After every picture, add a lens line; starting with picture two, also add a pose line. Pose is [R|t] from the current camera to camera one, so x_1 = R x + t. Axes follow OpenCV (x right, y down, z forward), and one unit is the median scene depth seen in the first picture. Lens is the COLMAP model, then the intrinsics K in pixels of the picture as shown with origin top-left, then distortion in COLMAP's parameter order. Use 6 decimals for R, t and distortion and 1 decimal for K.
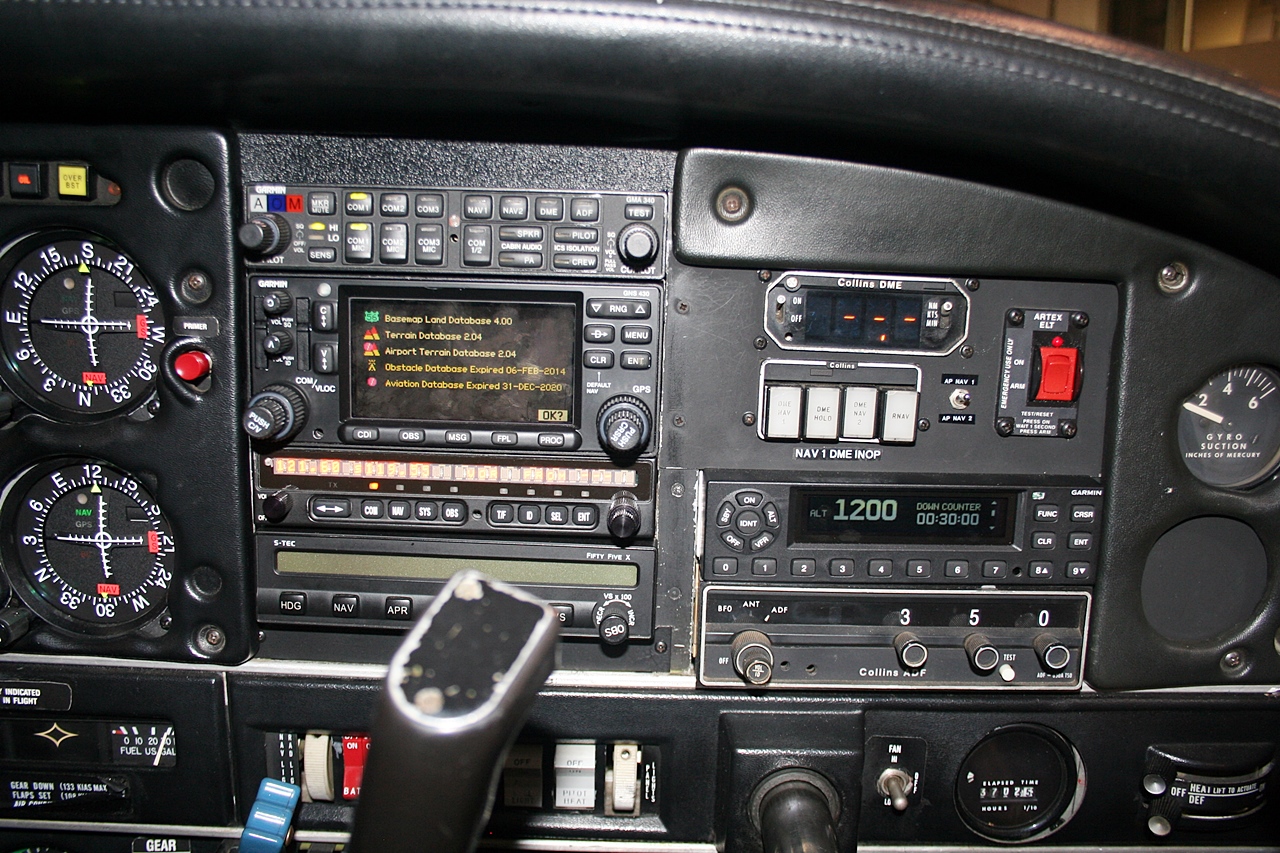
lens RADIAL K [[1222.3, 0, 637.1], [0, 1222.3, 418.9], [0, 0, 1]] dist [-0.073304, 0.000000]
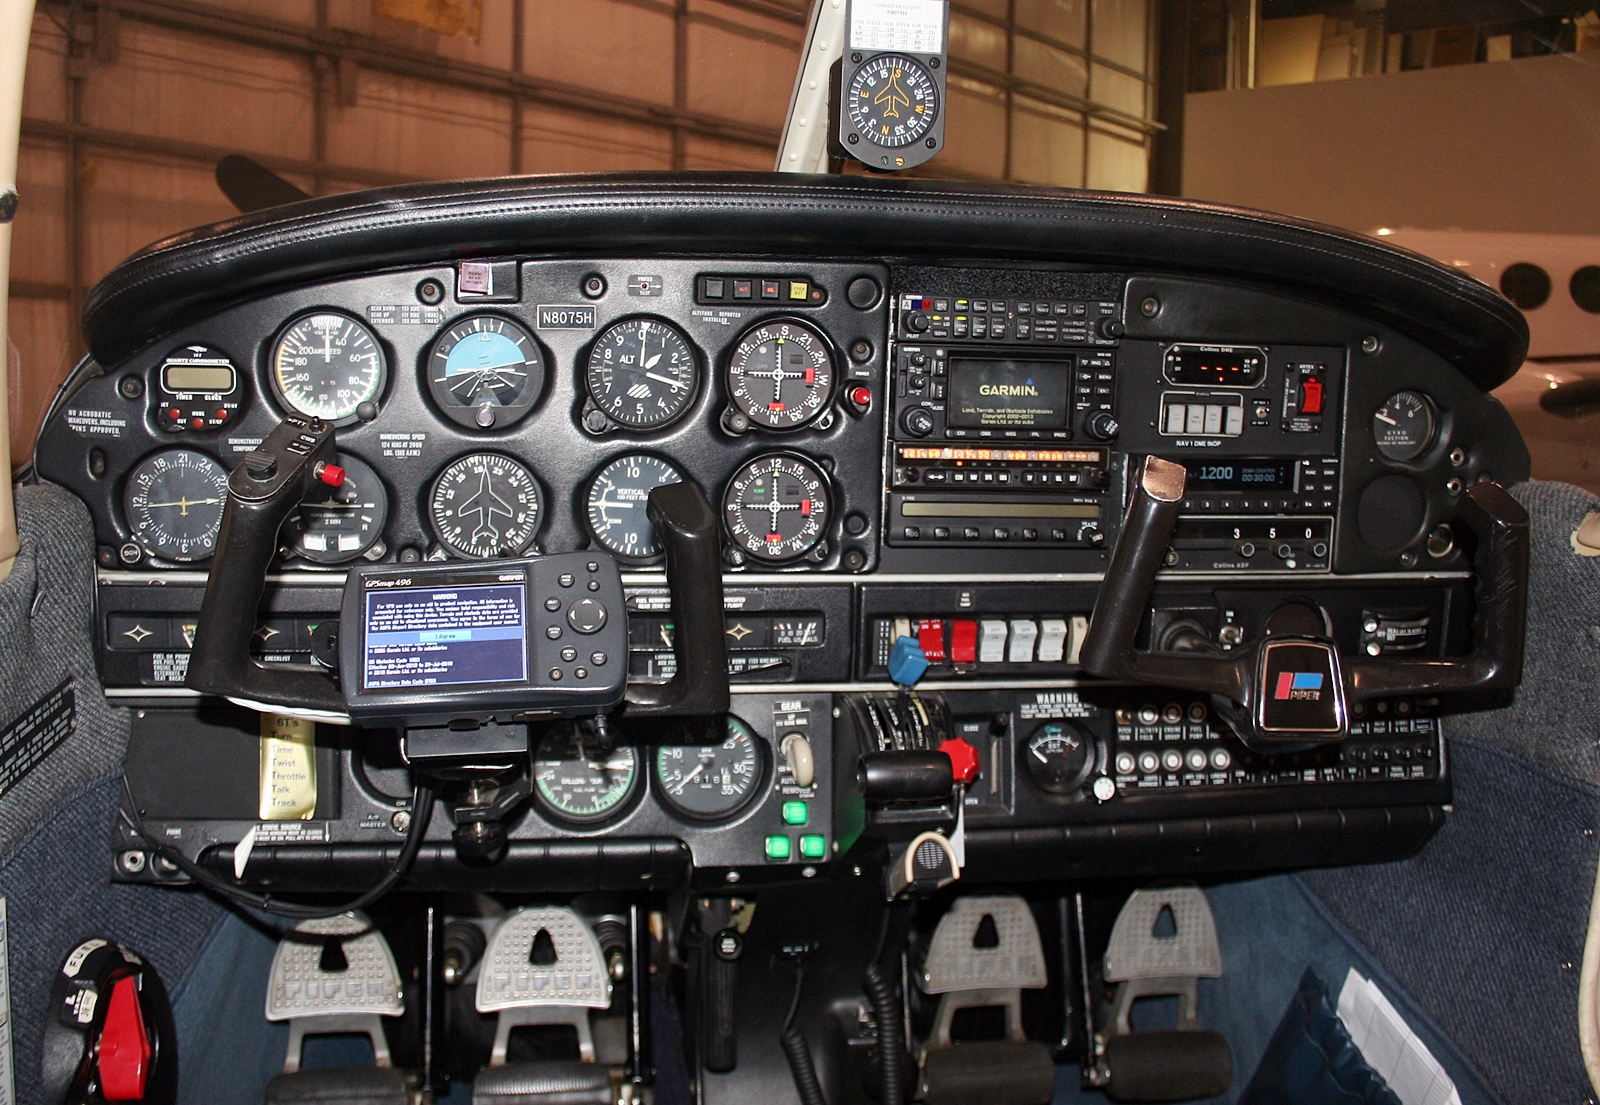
lens RADIAL K [[1915.6, 0, 802.3], [0, 1915.6, 557.0], [0, 0, 1]] dist [-0.041151, 0.000000]
pose [[0.977272, -0.025969, 0.210391, -1.024977], [0.031894, 0.999183, -0.024818, 0.251519], [-0.209574, 0.030964, 0.977302, -1.664730]]
